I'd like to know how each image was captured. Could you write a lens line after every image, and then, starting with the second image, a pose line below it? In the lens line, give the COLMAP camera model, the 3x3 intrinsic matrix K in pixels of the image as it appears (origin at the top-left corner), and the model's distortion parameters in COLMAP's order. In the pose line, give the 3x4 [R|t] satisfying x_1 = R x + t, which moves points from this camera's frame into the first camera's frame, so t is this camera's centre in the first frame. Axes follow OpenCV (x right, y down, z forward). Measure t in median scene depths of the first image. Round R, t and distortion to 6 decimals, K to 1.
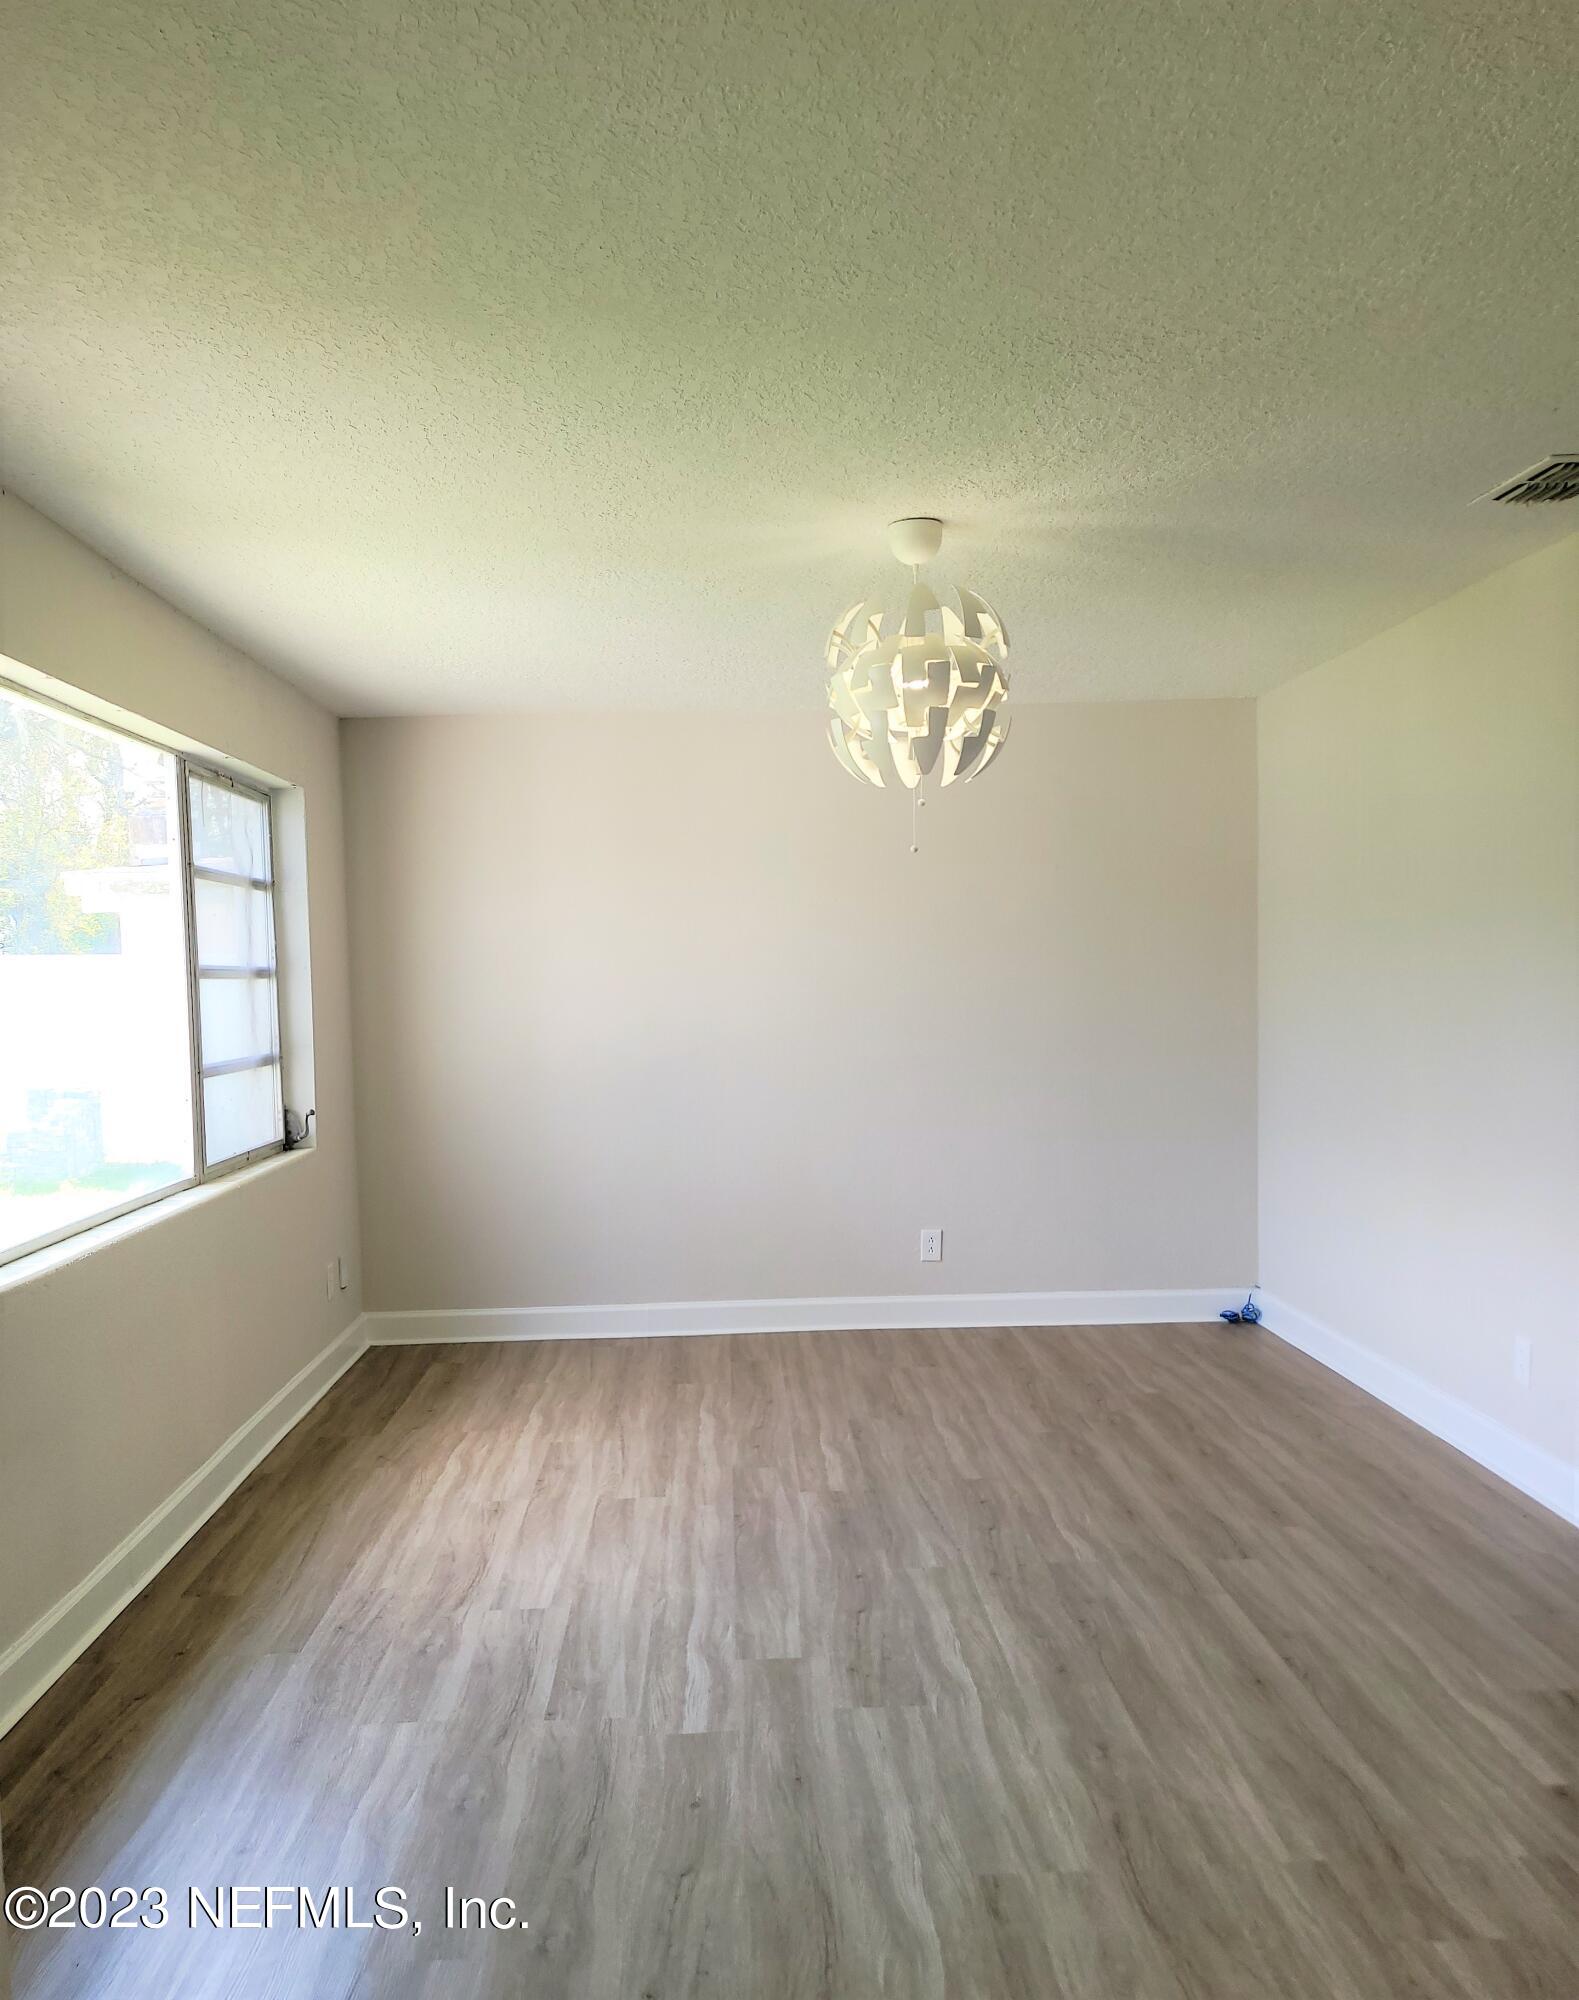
lens RADIAL K [[1510.1, 0, 785.8], [0, 1510.1, 1079.1], [0, 0, 1]] dist [0.069661, -0.118228]
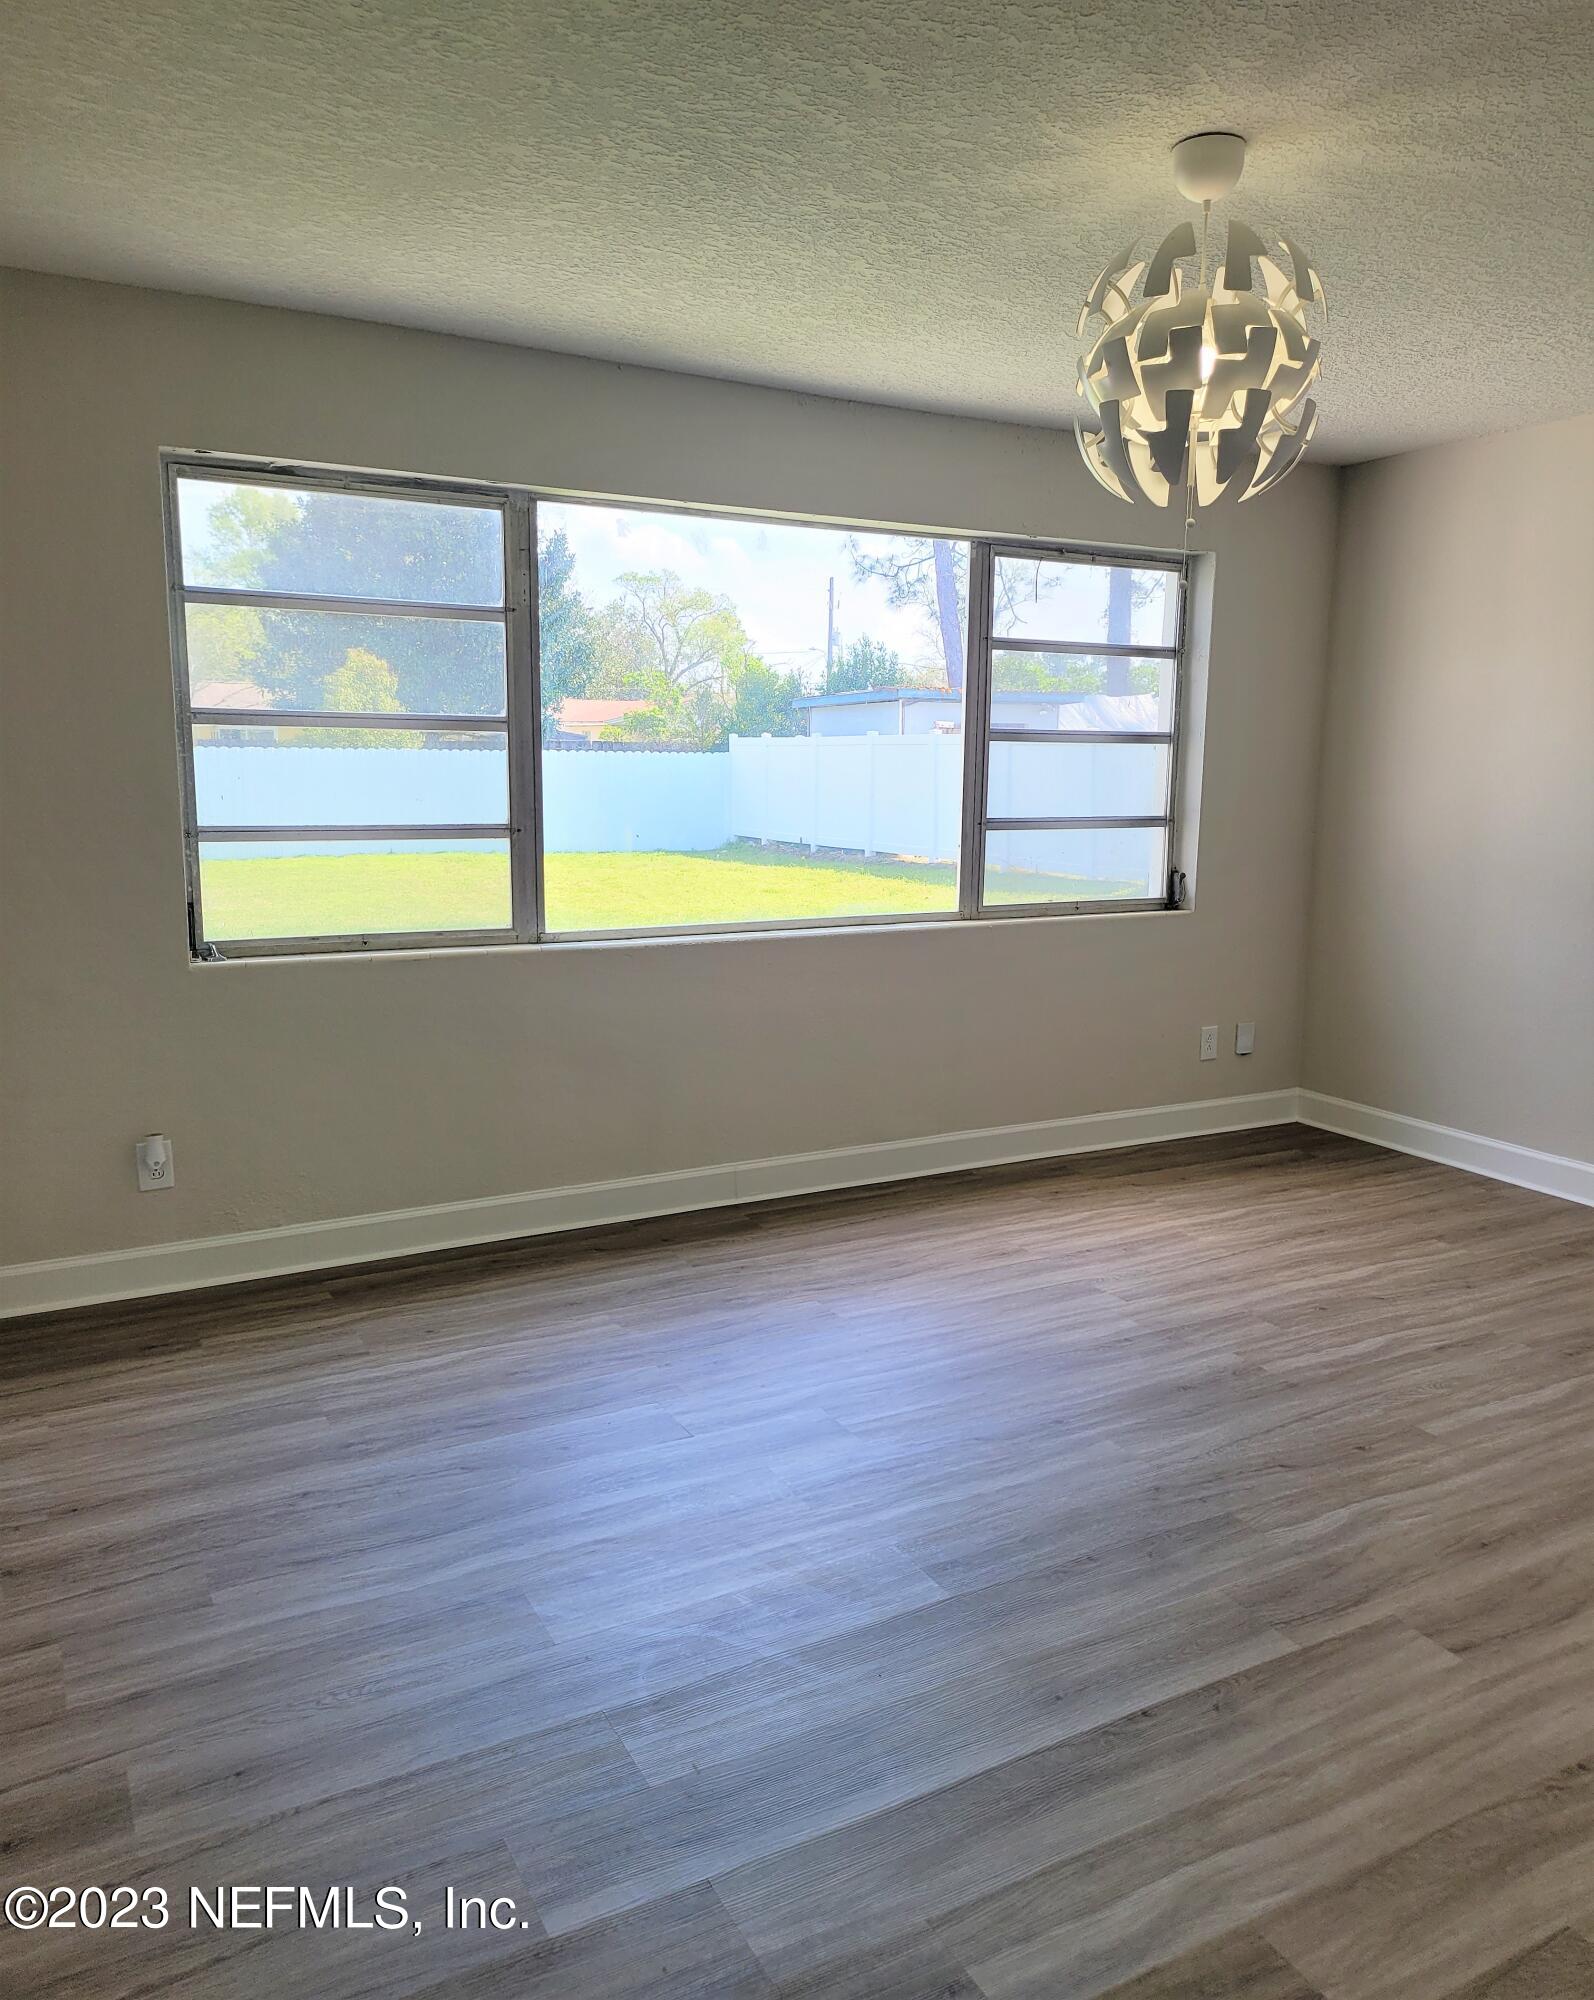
lens RADIAL K [[1479.4, 0, 808.5], [0, 1479.4, 1032.0], [0, 0, 1]] dist [0.046453, -0.006367]
pose [[0.452212, 0.193572, -0.870652, 0.591859], [-0.080730, 0.981041, 0.176184, -0.038770], [0.888249, -0.009385, 0.459266, 0.381604]]
